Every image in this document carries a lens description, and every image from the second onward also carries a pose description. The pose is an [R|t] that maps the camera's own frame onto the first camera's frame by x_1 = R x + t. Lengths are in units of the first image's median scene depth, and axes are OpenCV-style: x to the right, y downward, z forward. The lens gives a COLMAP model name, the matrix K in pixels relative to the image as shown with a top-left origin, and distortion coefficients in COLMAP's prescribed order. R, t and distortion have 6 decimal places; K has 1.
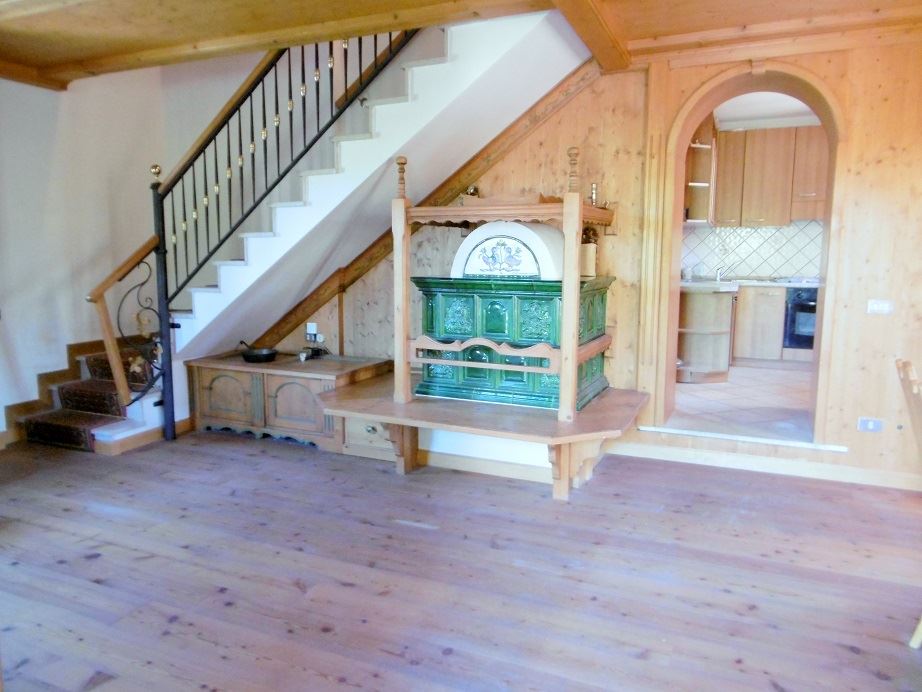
lens RADIAL K [[649.6, 0, 459.7], [0, 649.6, 344.1], [0, 0, 1]] dist [-0.018296, 0.002944]
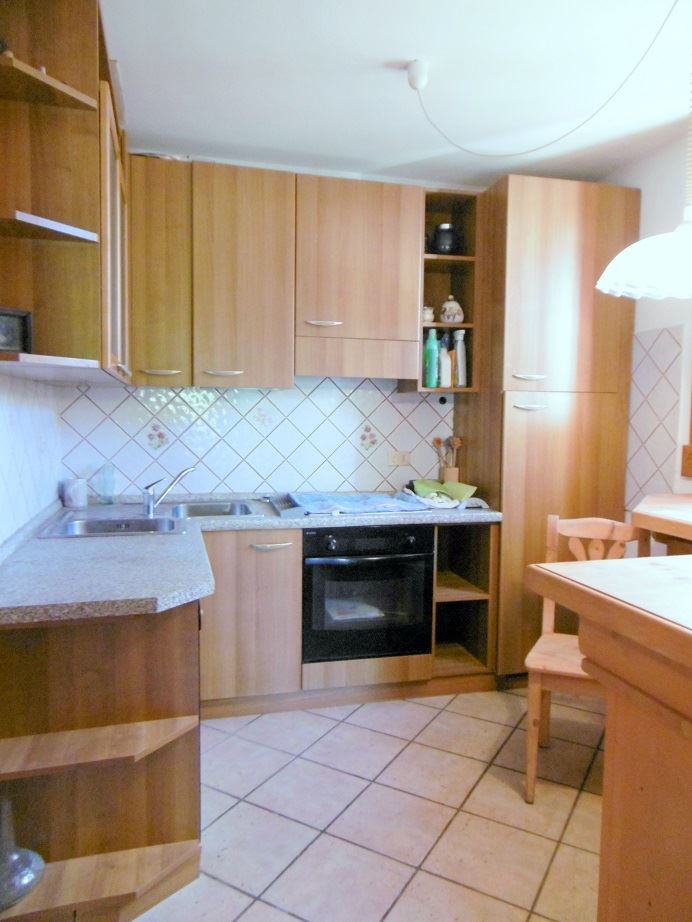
lens RADIAL K [[649.6, 0, 345.7], [0, 649.6, 461.3], [0, 0, 1]] dist [-0.018296, 0.002944]
pose [[0.782786, -0.032959, 0.621418, 0.249057], [0.074564, 0.996370, -0.041082, -0.109031], [-0.617808, 0.078494, 0.782402, 0.614758]]
